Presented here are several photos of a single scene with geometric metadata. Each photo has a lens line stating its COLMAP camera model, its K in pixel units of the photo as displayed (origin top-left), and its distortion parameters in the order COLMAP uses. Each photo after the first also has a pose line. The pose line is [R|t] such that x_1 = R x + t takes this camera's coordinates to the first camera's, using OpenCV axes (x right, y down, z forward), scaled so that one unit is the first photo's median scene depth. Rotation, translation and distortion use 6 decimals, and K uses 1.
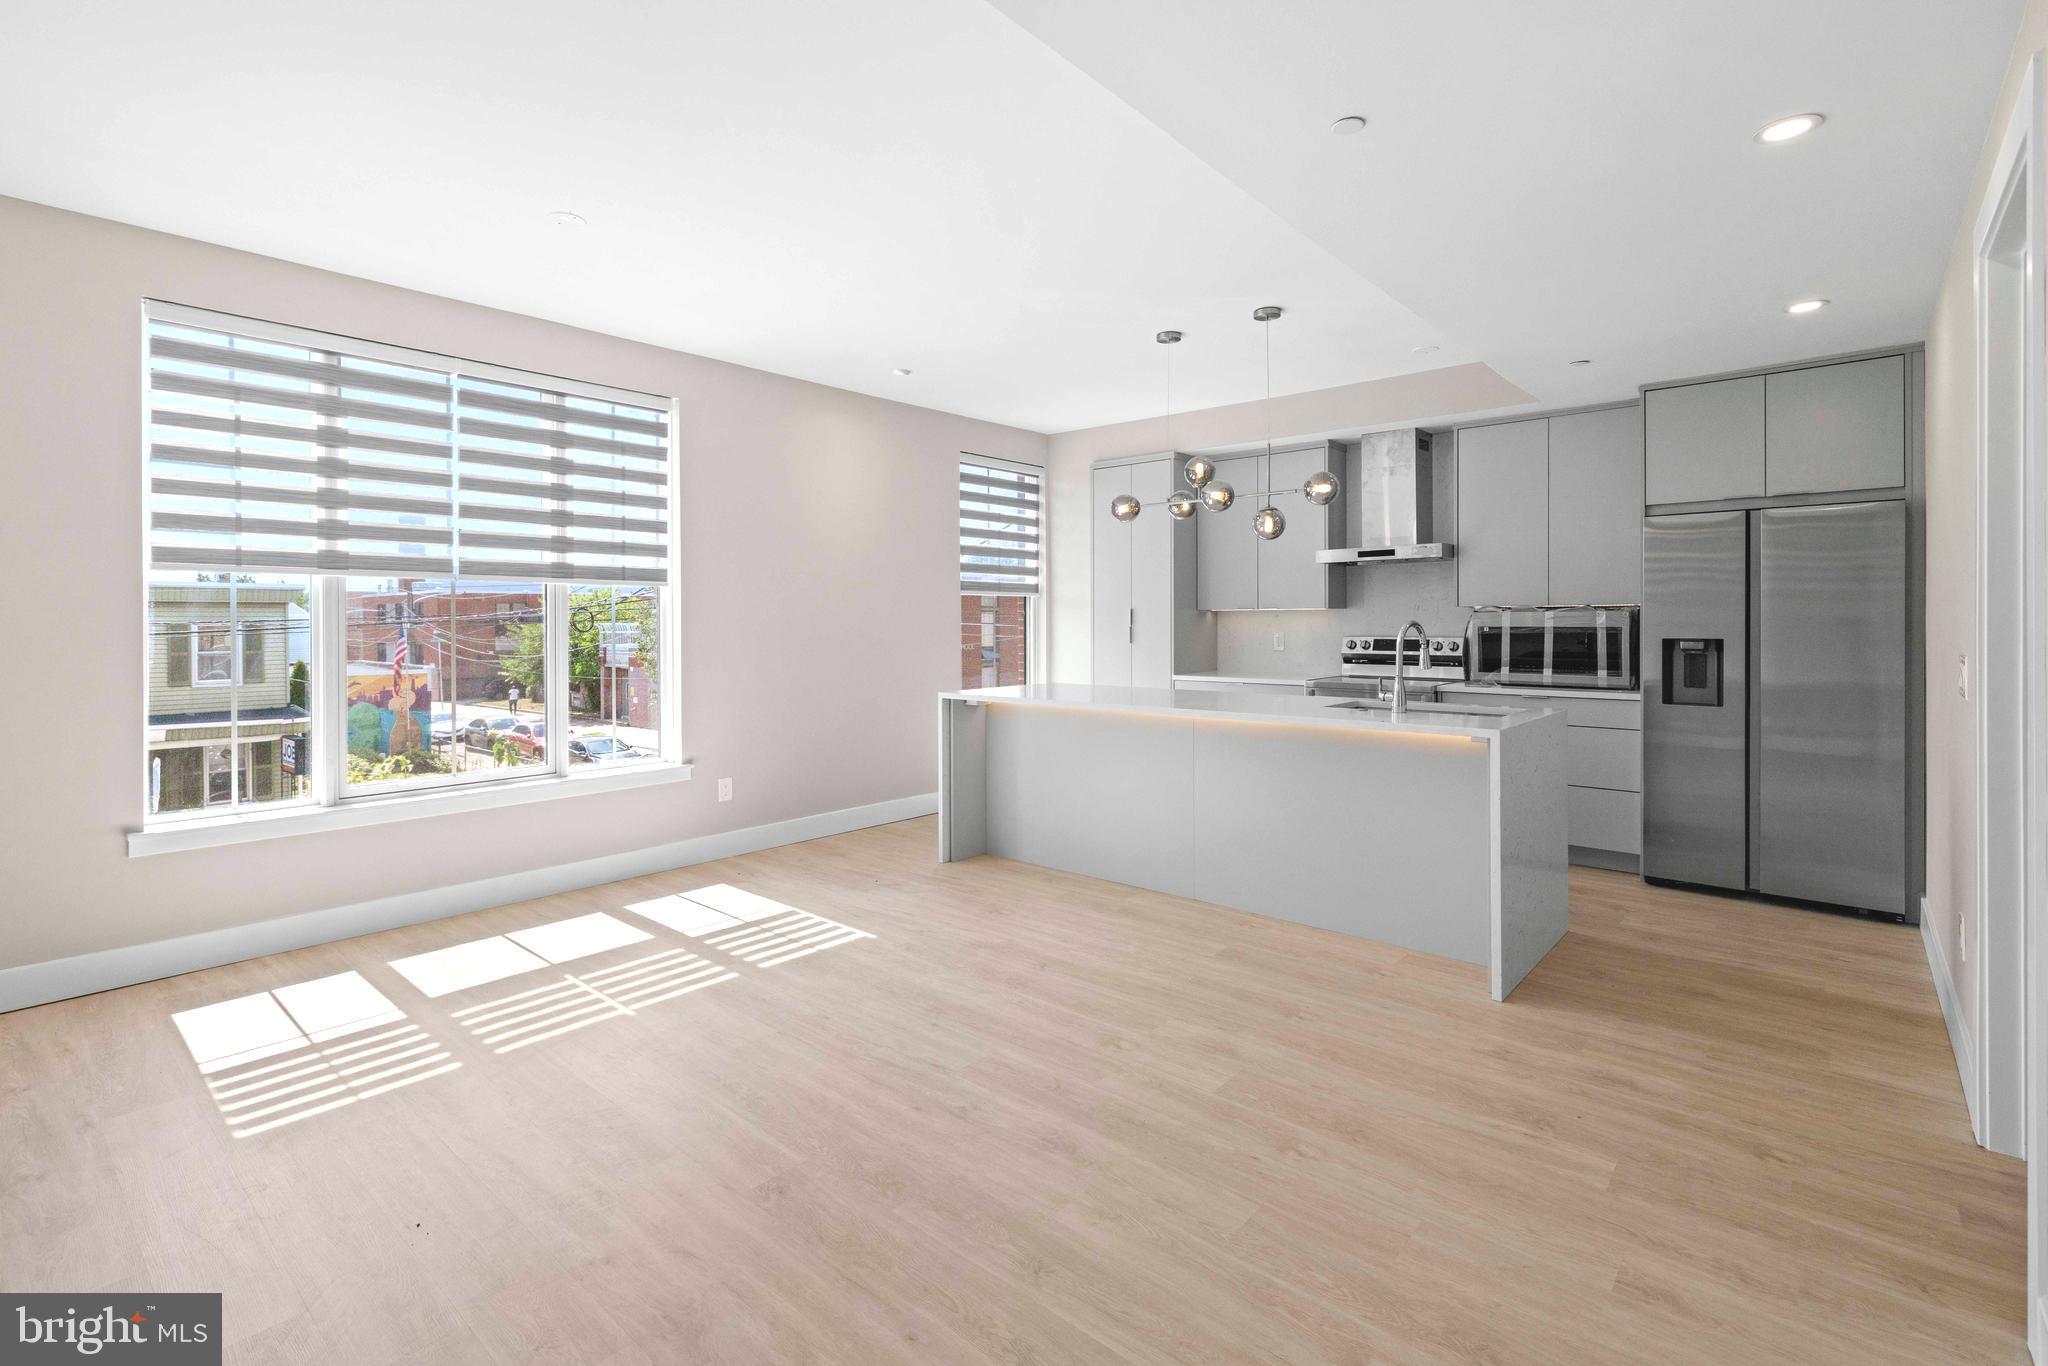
lens RADIAL K [[921.4, 0, 1040.2], [0, 921.4, 627.0], [0, 0, 1]] dist [0.004774, 0.000426]
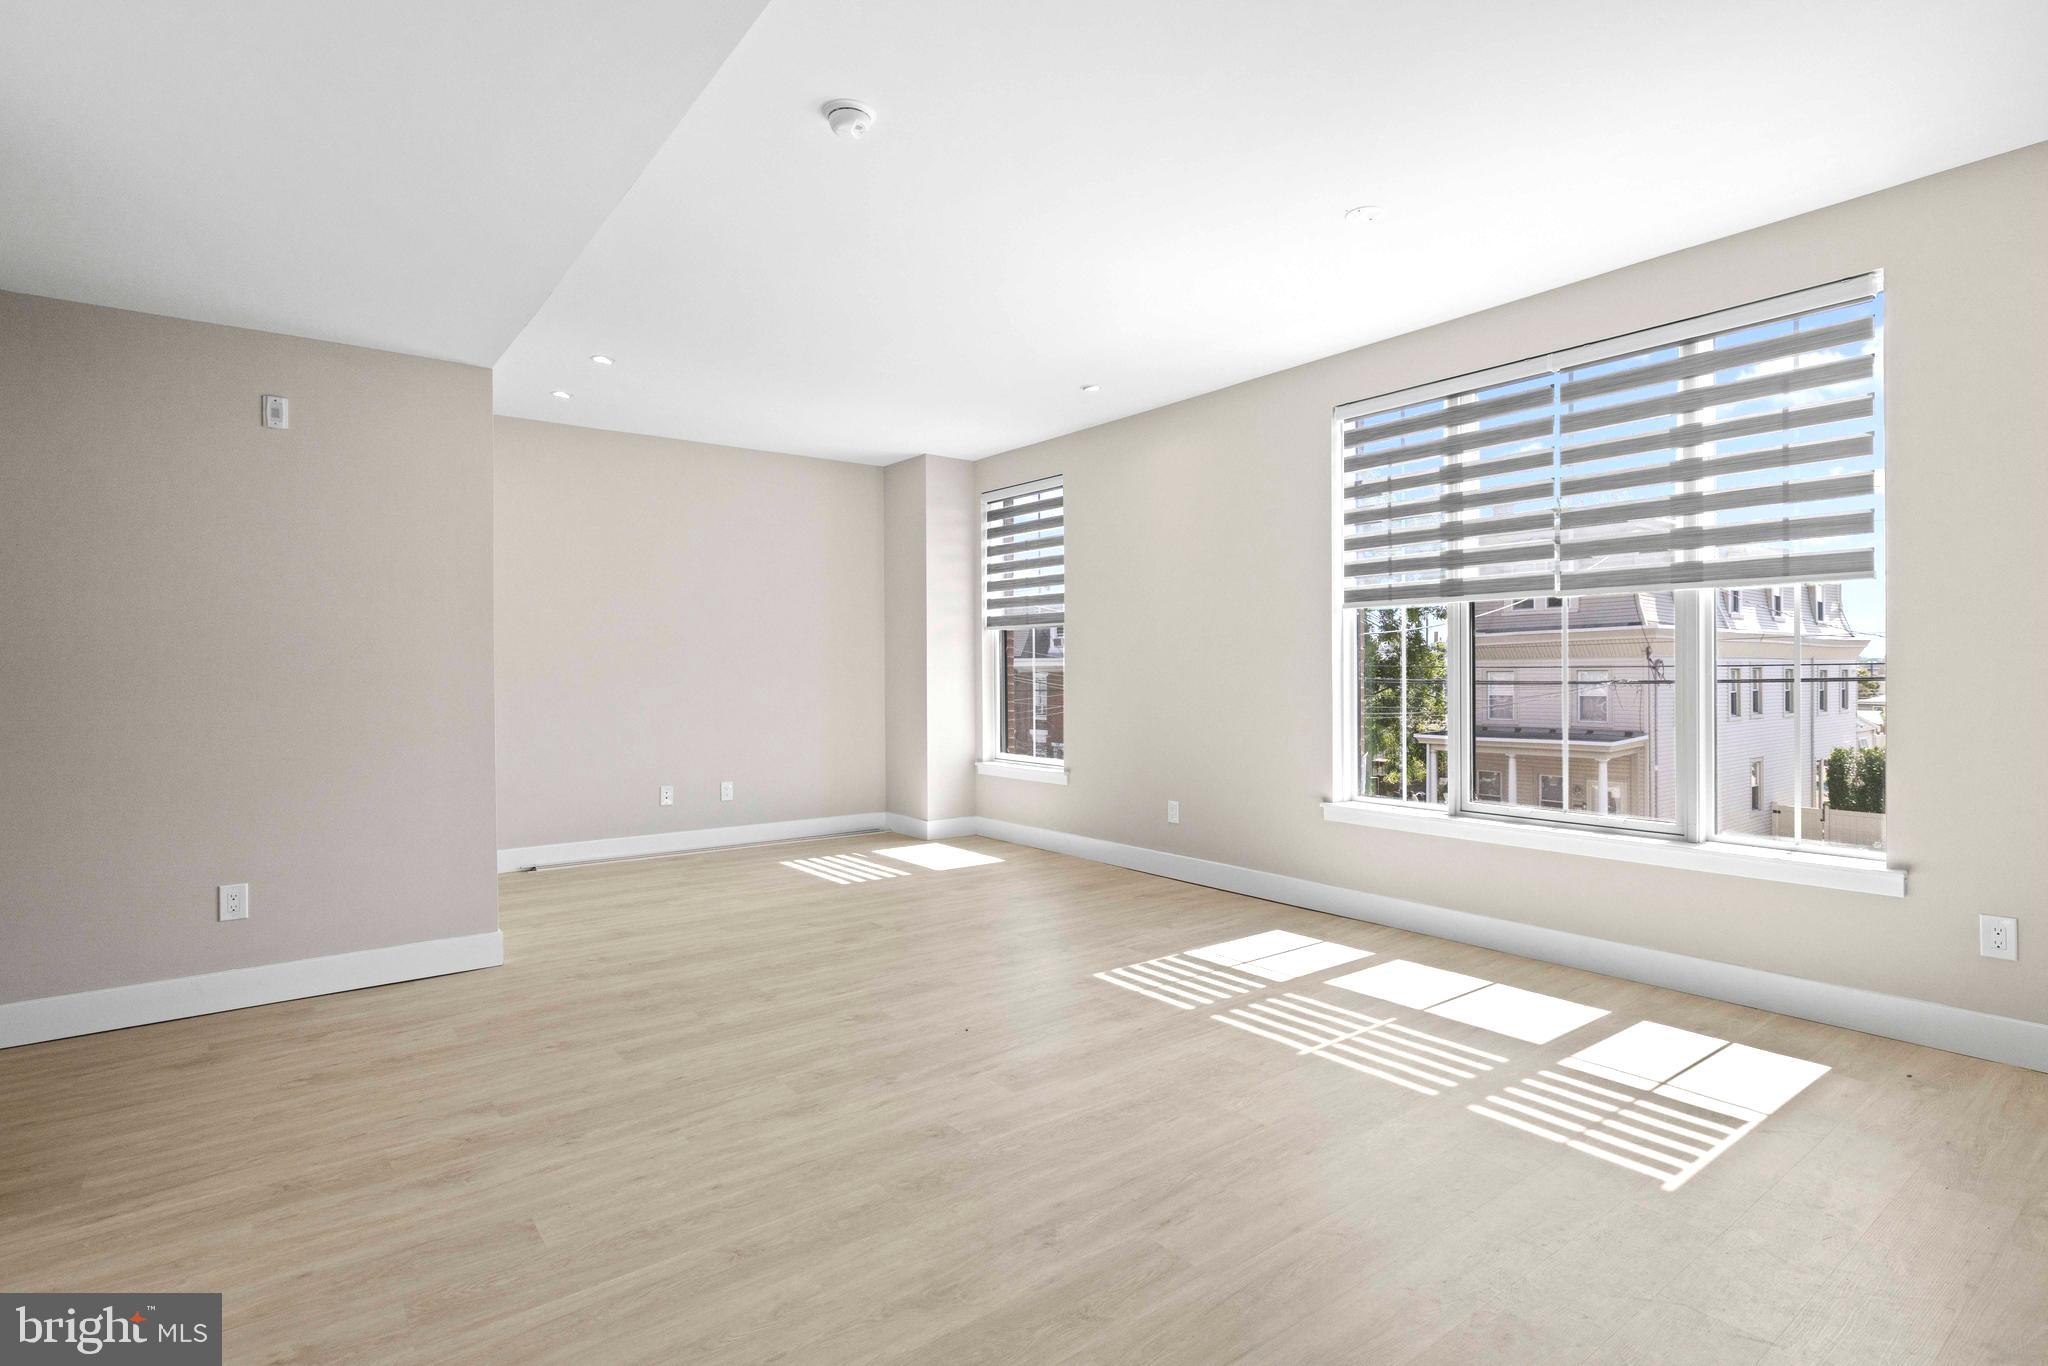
lens RADIAL K [[1029.7, 0, 1026.5], [0, 1029.7, 674.3], [0, 0, 1]] dist [-0.005950, -0.001019]
pose [[-0.217103, 0.004362, -0.976139, 0.597816], [-0.001239, 0.999988, 0.004744, 0.027604], [0.976148, 0.002240, -0.217095, 0.896978]]
